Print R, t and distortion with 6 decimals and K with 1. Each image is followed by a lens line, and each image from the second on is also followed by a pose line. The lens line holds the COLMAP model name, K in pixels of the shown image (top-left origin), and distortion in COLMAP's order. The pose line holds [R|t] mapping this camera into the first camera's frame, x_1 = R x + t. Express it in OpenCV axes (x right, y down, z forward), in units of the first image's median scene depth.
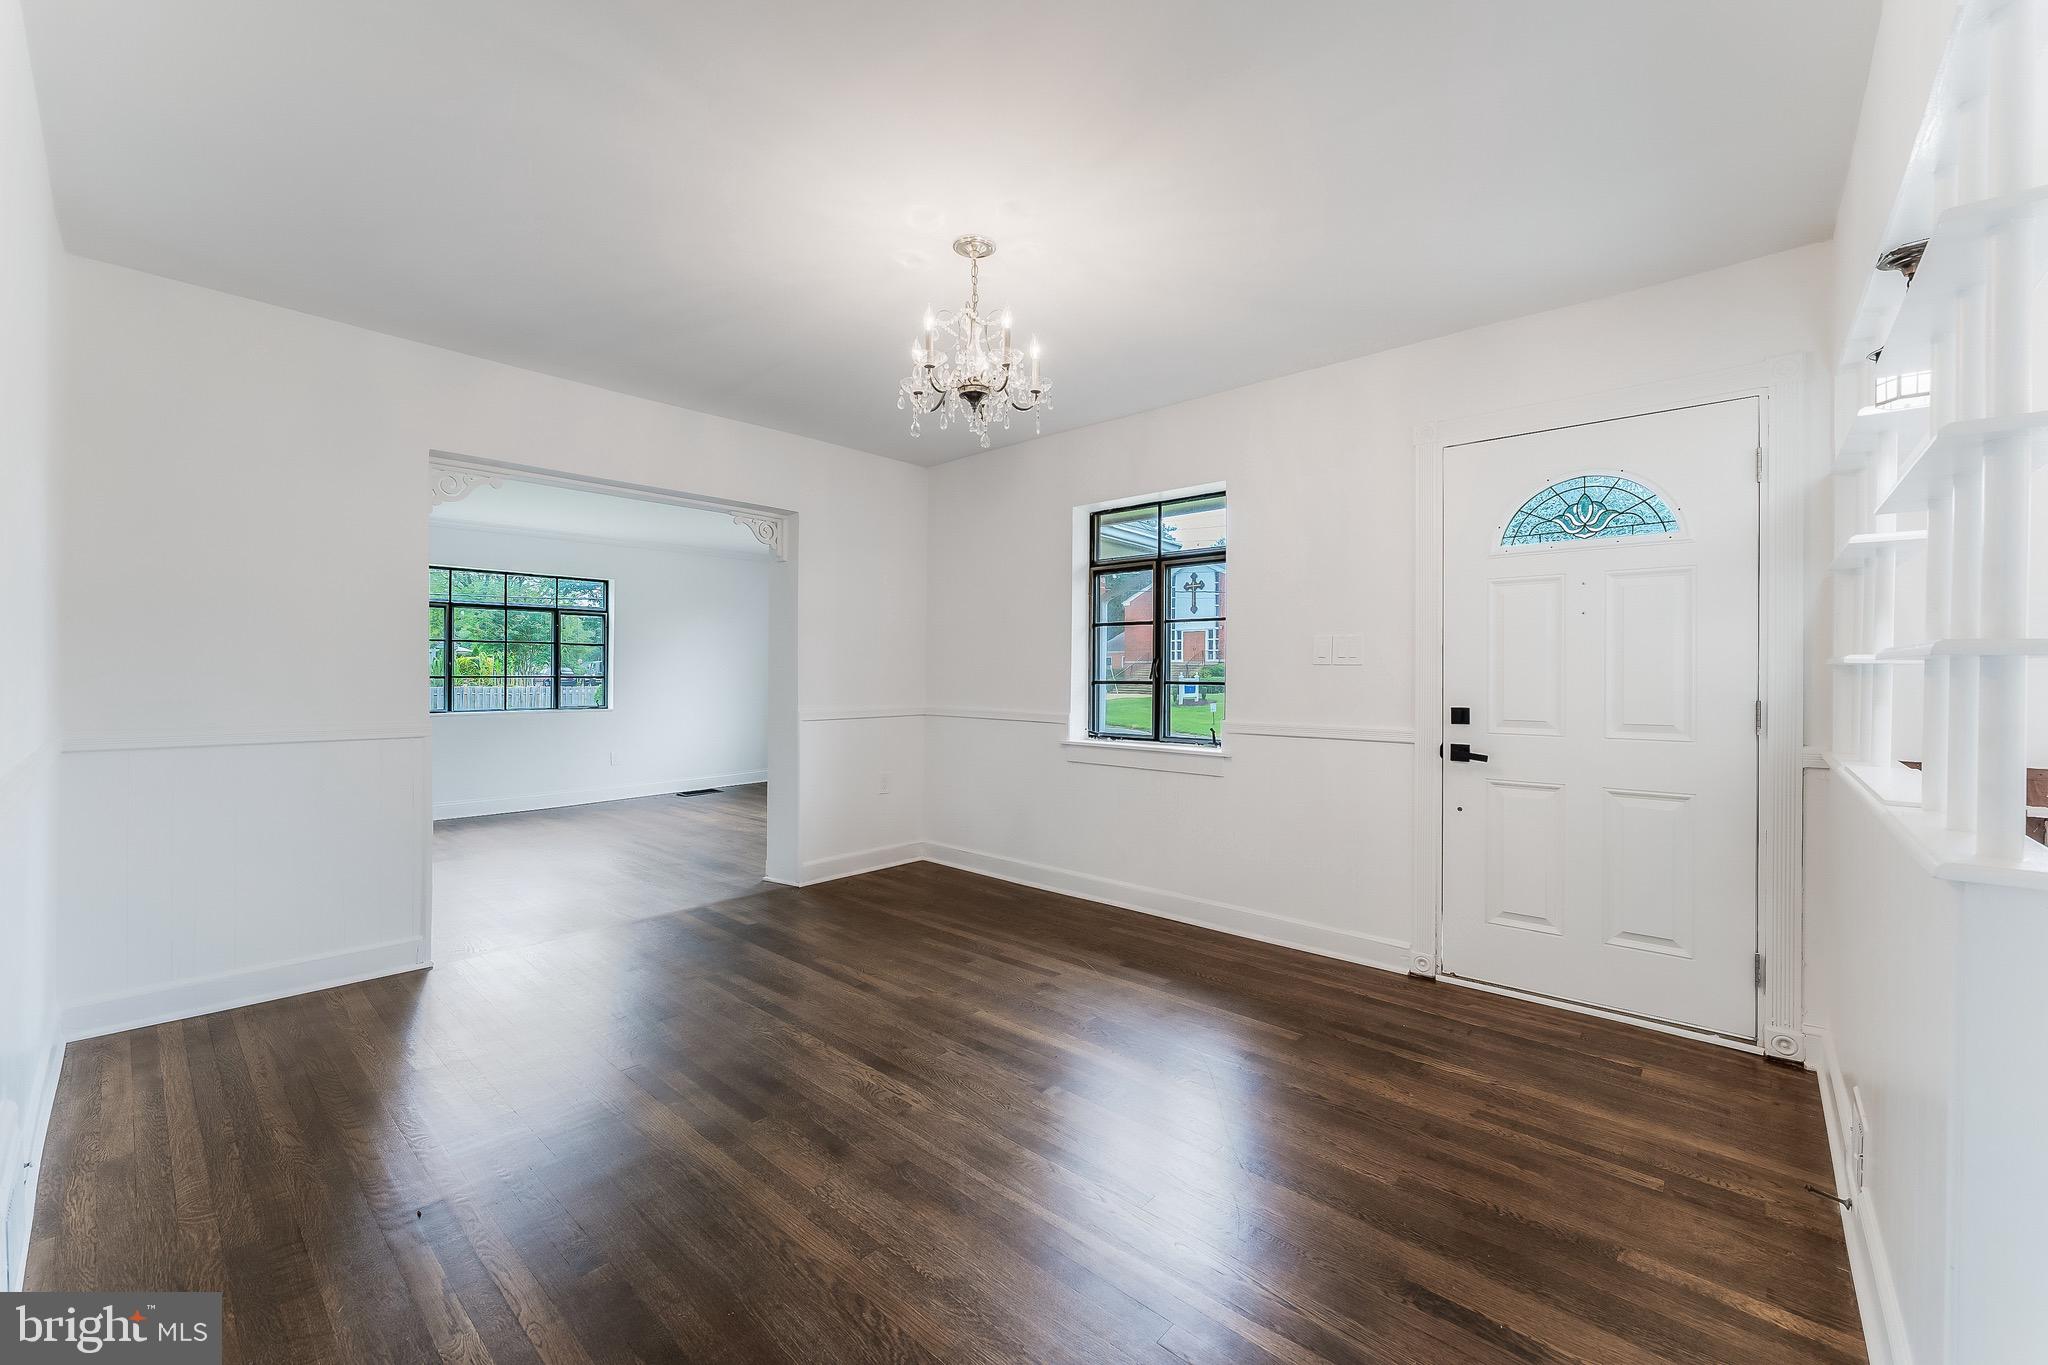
lens RADIAL K [[826.6, 0, 1032.0], [0, 826.6, 677.9], [0, 0, 1]] dist [0.000382, 0.000004]
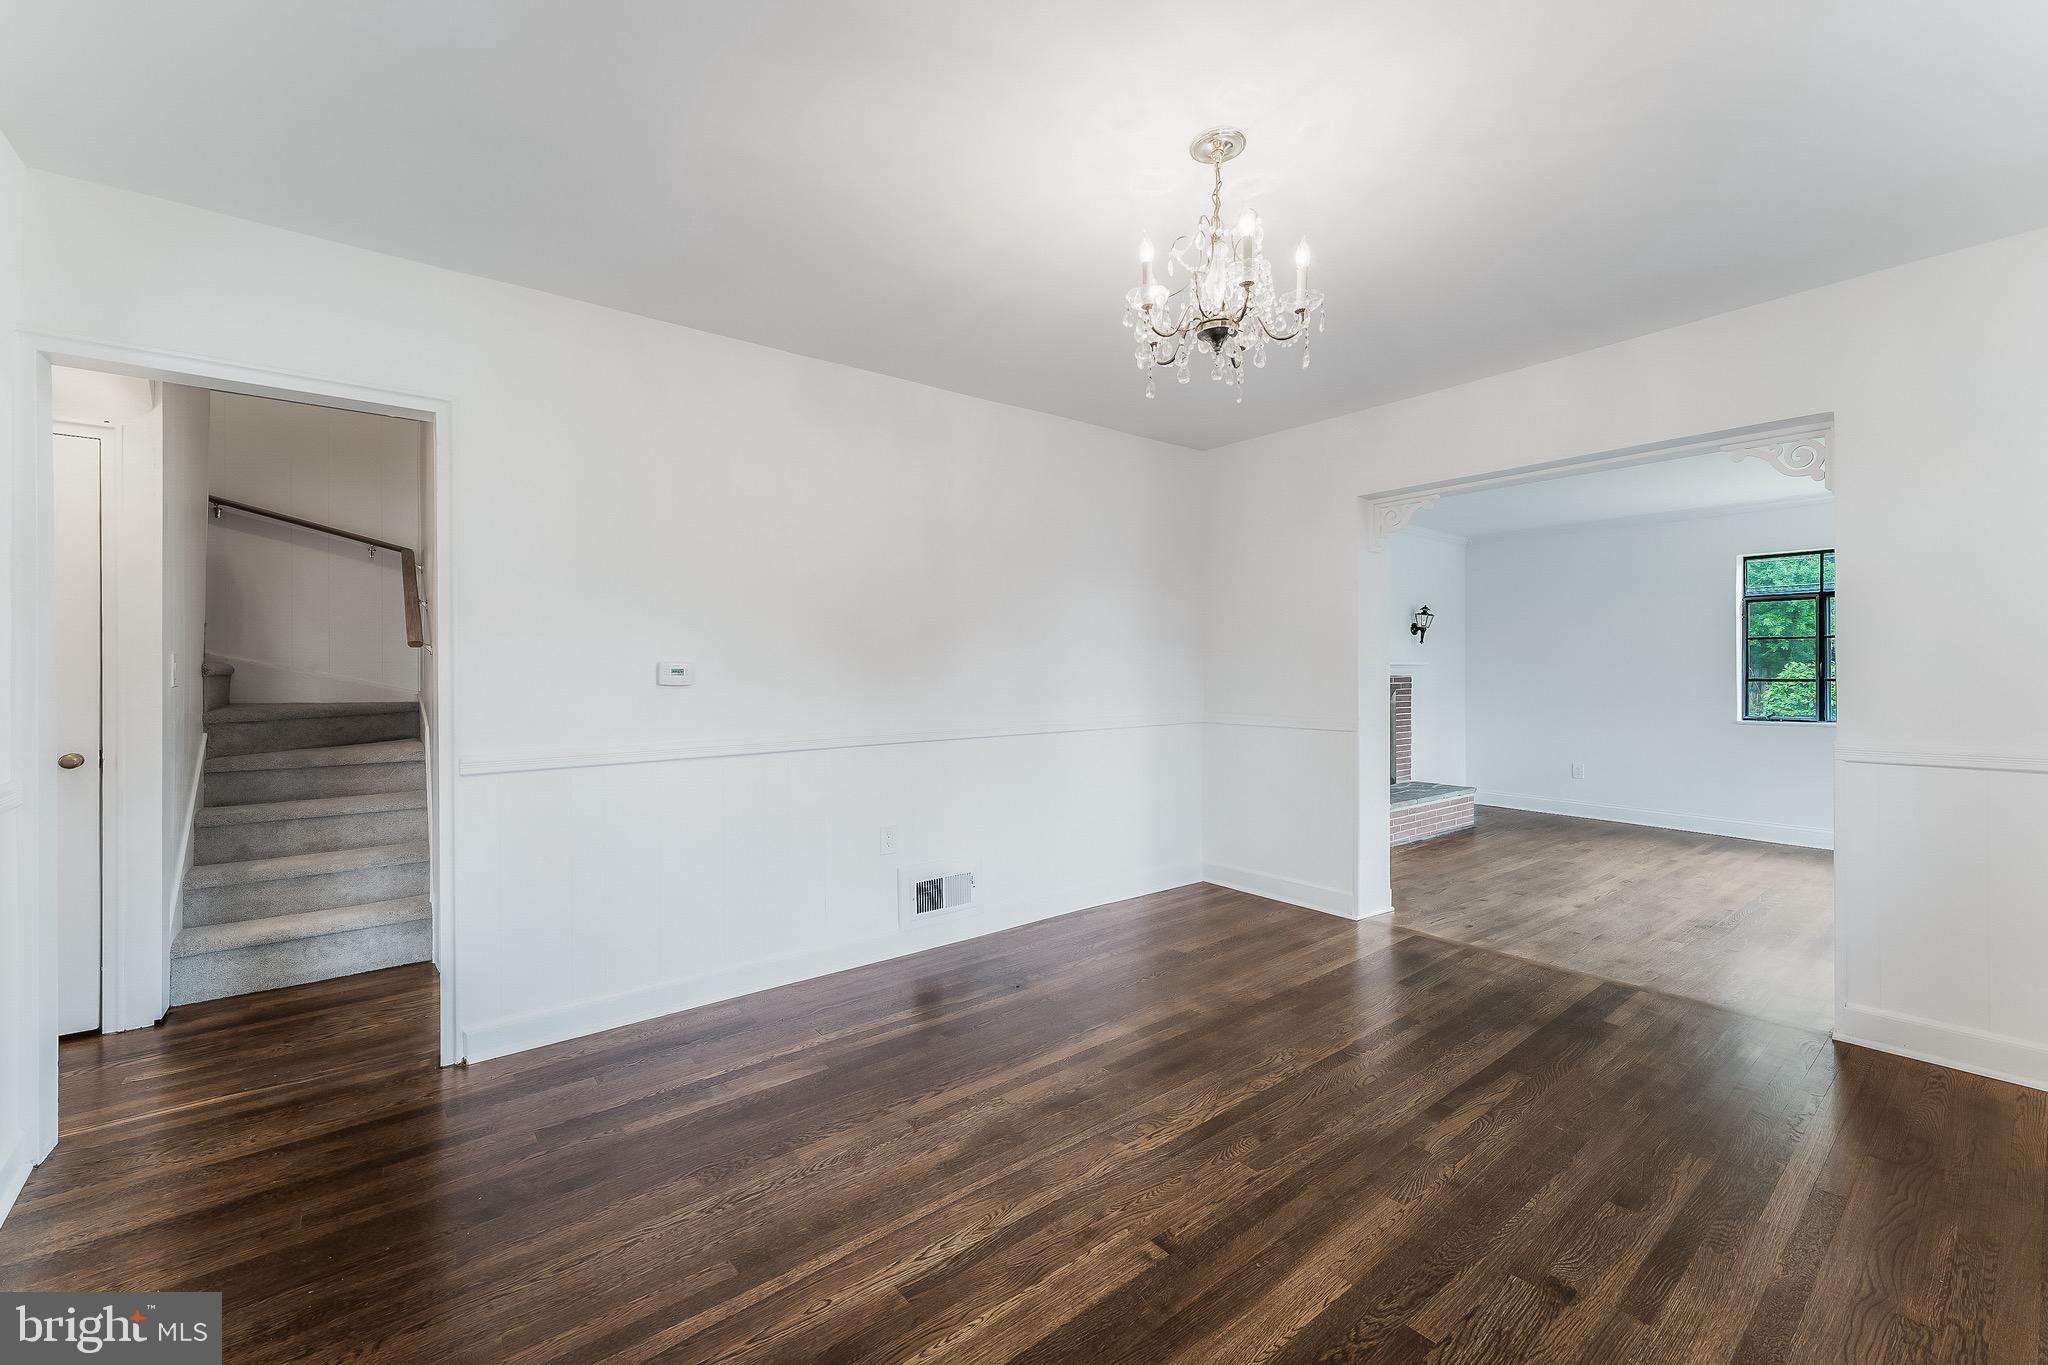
lens RADIAL K [[829.9, 0, 1030.2], [0, 829.9, 666.5], [0, 0, 1]] dist [0.000699, 0.000058]
pose [[-0.163205, -0.008120, -0.986559, 0.547320], [-0.002446, 0.999966, -0.007825, -0.012826], [0.986589, 0.001136, -0.163219, 0.707597]]
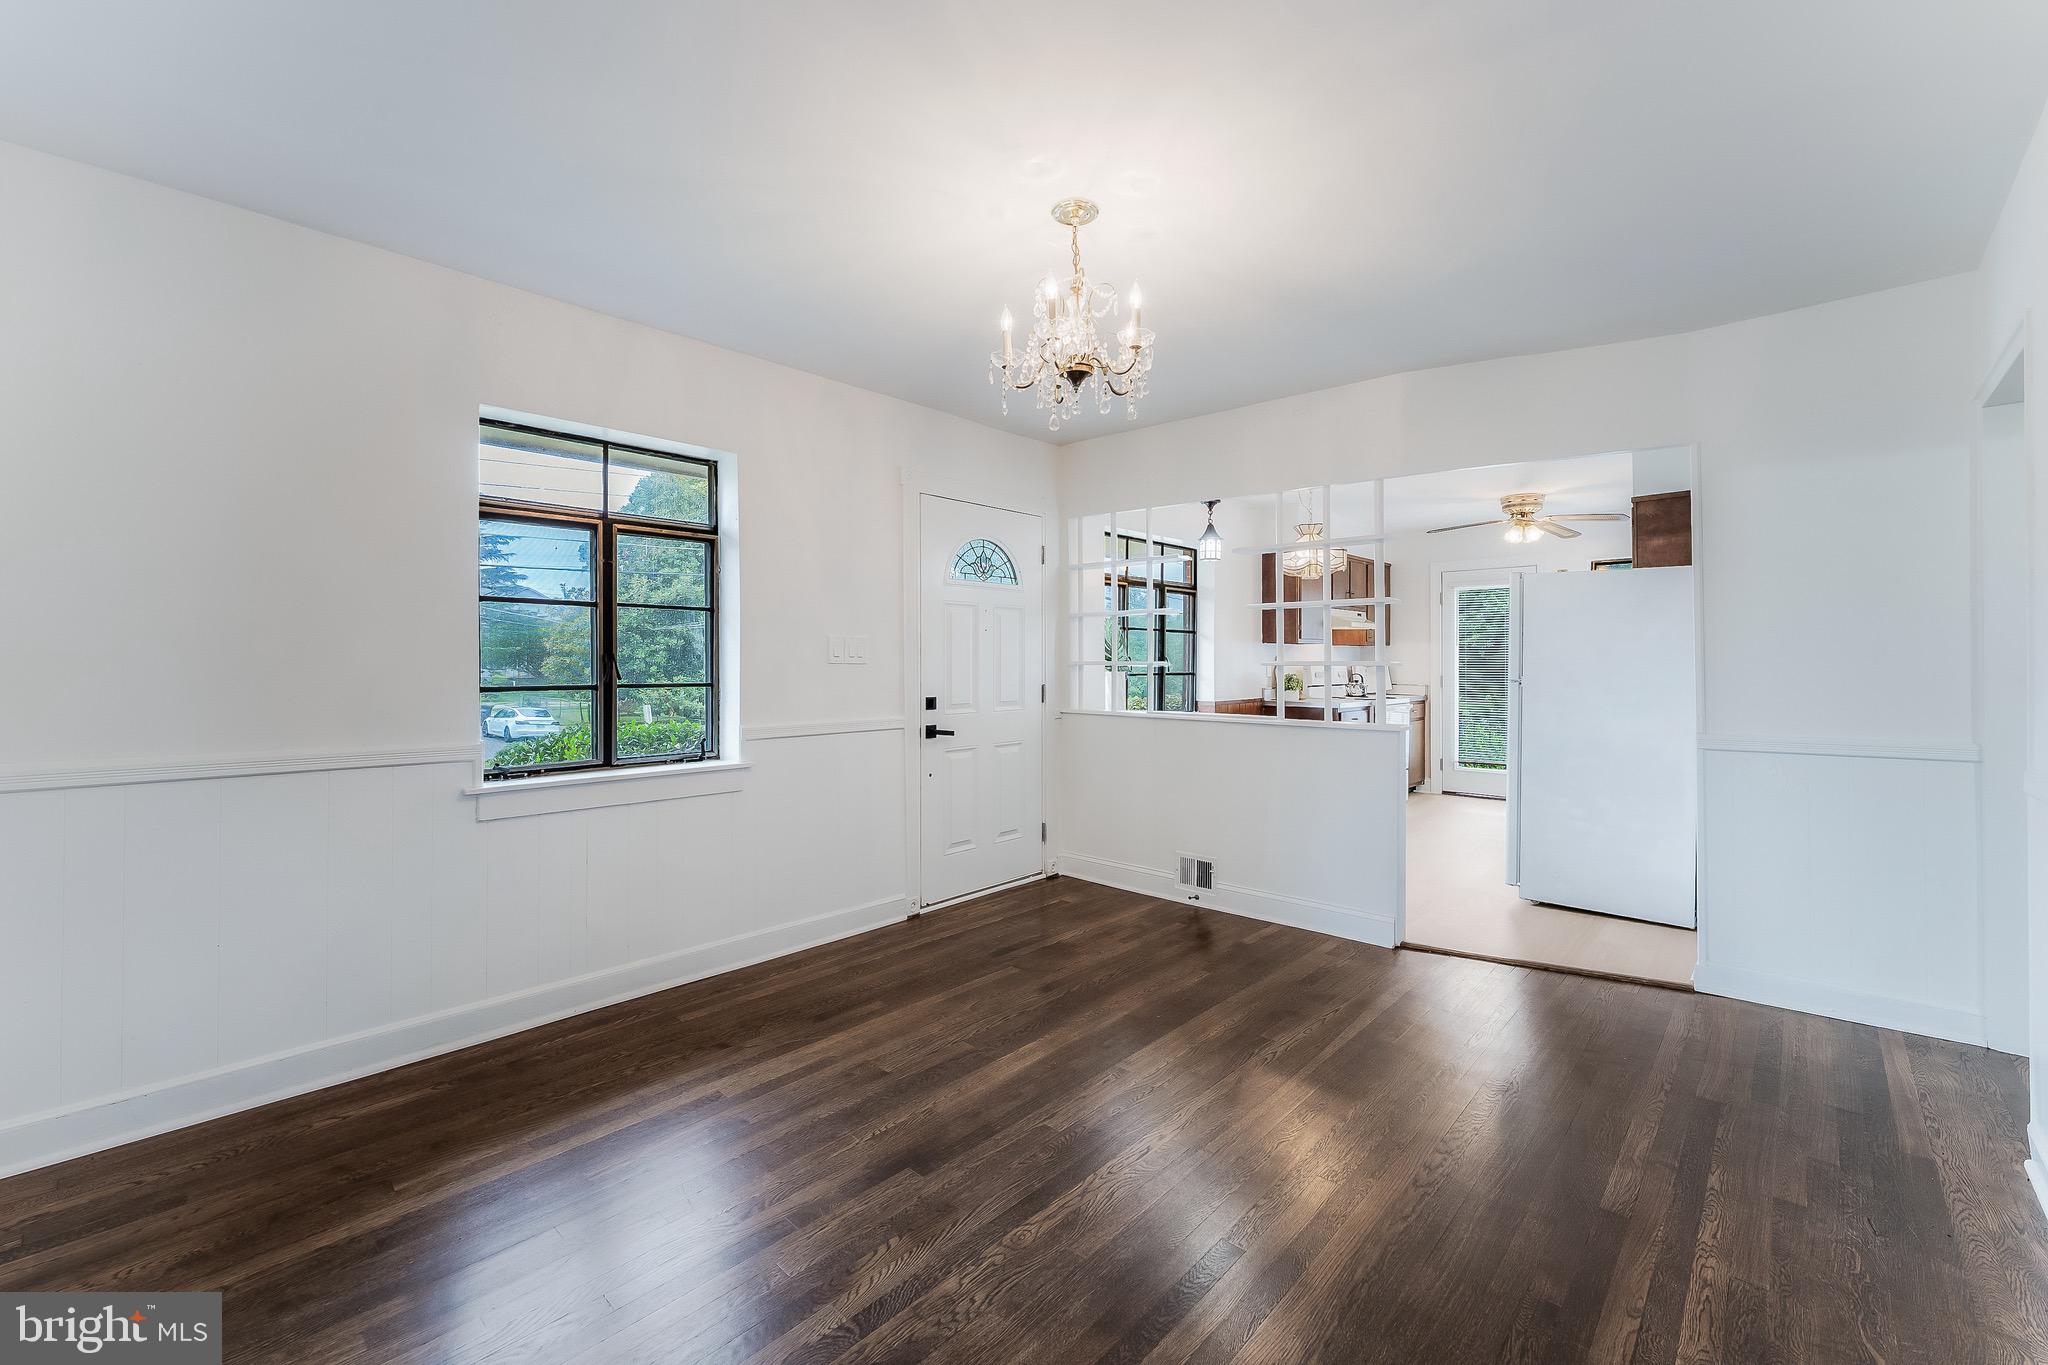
lens RADIAL K [[829.9, 0, 1030.2], [0, 829.9, 666.5], [0, 0, 1]] dist [0.000699, 0.000058]
pose [[0.014093, -0.006415, 0.999880, -0.733085], [0.007504, 0.999952, 0.006310, -0.017893], [-0.999873, 0.007414, 0.014140, 0.771694]]
